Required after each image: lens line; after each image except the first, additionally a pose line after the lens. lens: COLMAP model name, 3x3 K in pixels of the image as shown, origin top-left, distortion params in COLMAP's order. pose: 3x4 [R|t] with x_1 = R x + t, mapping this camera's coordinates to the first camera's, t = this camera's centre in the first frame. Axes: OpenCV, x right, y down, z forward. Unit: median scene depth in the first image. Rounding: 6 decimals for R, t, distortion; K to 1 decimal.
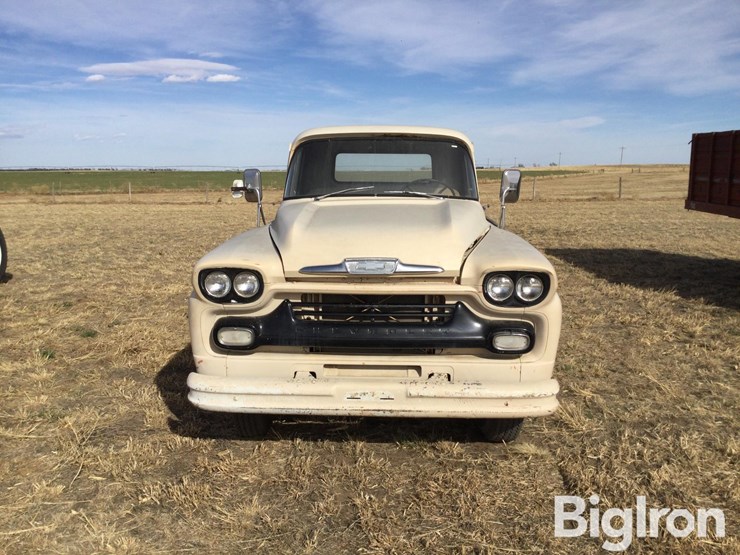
lens RADIAL K [[670.4, 0, 362.9], [0, 670.4, 283.2], [0, 0, 1]] dist [0.026724, 0.000000]
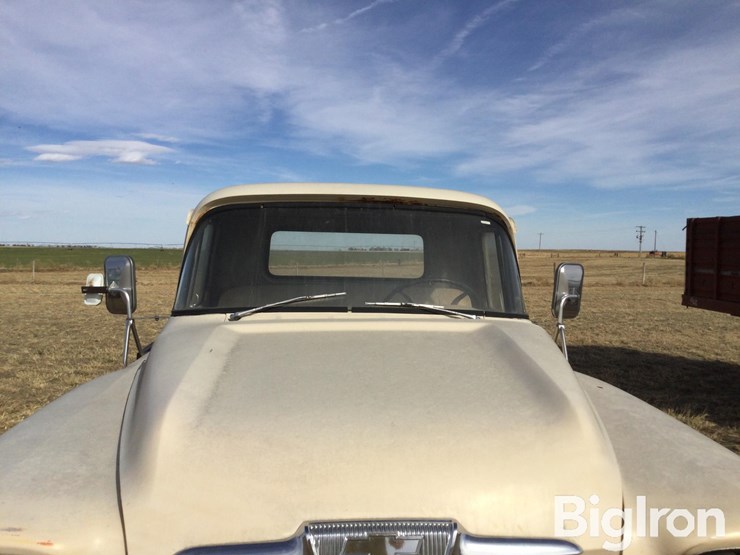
lens RADIAL K [[670.4, 0, 369.9], [0, 670.4, 280.1], [0, 0, 1]] dist [0.026724, 0.000000]
pose [[0.993039, 0.010540, 0.117316, -0.027376], [0.003972, 0.992426, -0.122778, -0.089364], [-0.117722, 0.122389, 0.985476, 0.475477]]
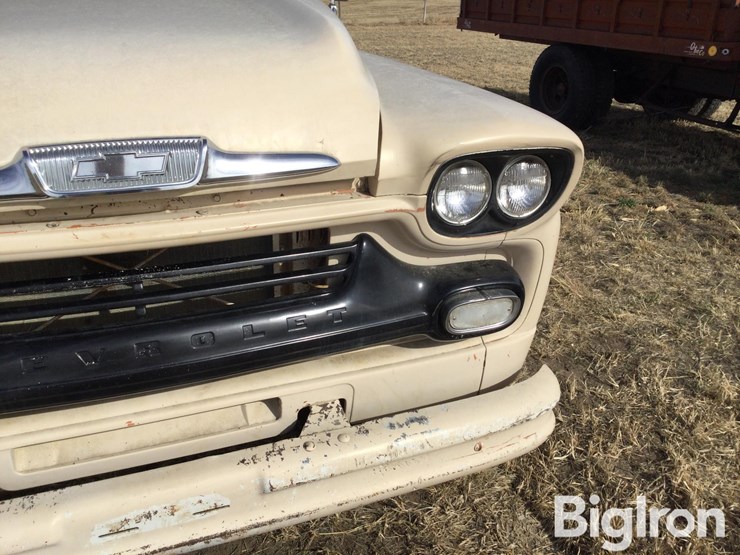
lens RADIAL K [[670.4, 0, 372.7], [0, 670.4, 274.0], [0, 0, 1]] dist [0.026724, 0.000000]
pose [[0.908812, -0.143697, 0.391677, -0.008832], [0.051642, 0.970339, 0.236168, -0.033921], [-0.413996, -0.194405, 0.889277, 0.494668]]
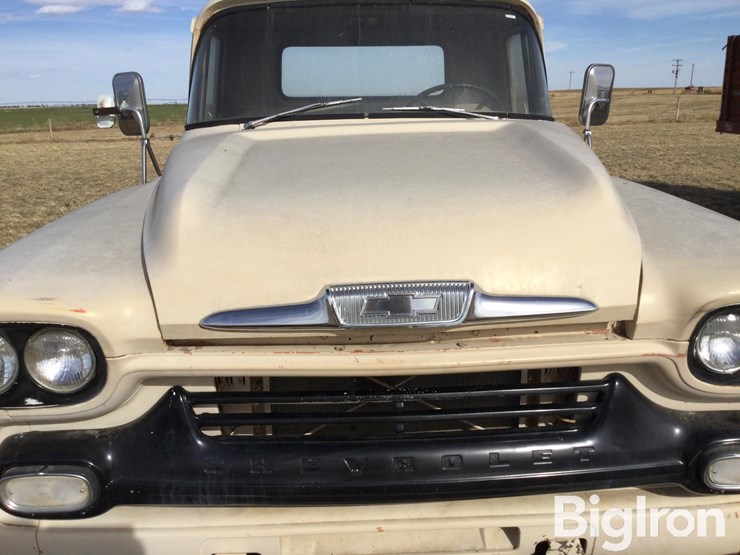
lens RADIAL K [[670.4, 0, 371.0], [0, 670.4, 280.9], [0, 0, 1]] dist [0.026724, 0.000000]
pose [[0.995811, -0.042871, 0.080761, -0.024228], [0.035022, 0.994744, 0.096213, -0.055086], [-0.084461, -0.092982, 0.992079, 0.481549]]
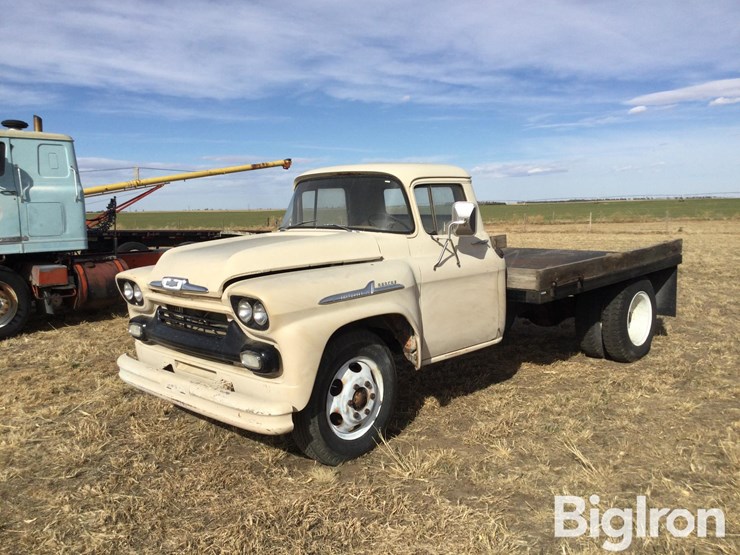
lens RADIAL K [[670.4, 0, 375.3], [0, 670.4, 272.9], [0, 0, 1]] dist [0.026724, 0.000000]
pose [[0.744886, 0.051171, -0.665227, 0.848785], [-0.089639, 0.995690, -0.023781, -0.037061], [0.661143, 0.077344, 0.746263, 0.228034]]
